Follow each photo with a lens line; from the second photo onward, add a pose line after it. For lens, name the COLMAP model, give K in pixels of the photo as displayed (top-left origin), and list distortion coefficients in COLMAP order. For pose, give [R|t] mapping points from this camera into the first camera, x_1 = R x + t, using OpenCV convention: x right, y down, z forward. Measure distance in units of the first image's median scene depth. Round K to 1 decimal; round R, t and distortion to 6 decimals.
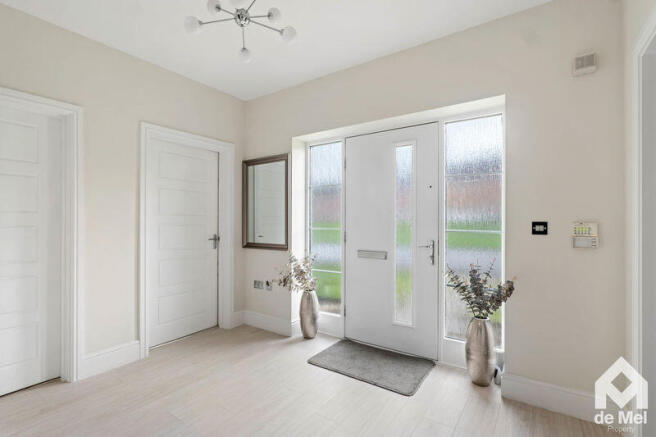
lens RADIAL K [[311.5, 0, 325.2], [0, 311.5, 222.0], [0, 0, 1]] dist [0.000448, -0.000055]
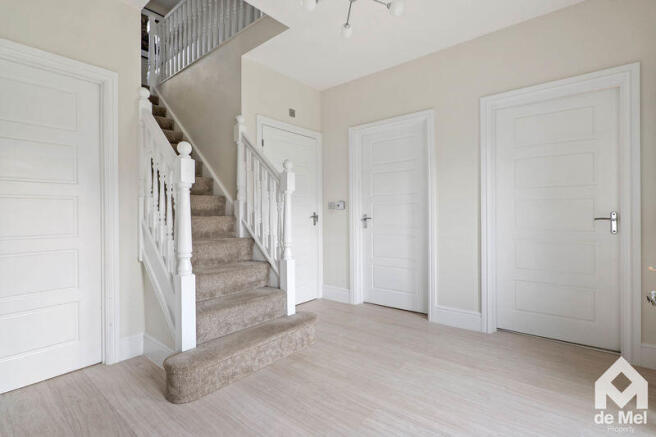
lens RADIAL K [[311.5, 0, 325.3], [0, 311.5, 217.7], [0, 0, 1]] dist [0.000448, -0.000055]
pose [[-0.101736, 0.002993, -0.994807, 0.487637], [0.015883, 0.999873, 0.001384, 0.056982], [0.994685, -0.015659, -0.101770, 0.613672]]
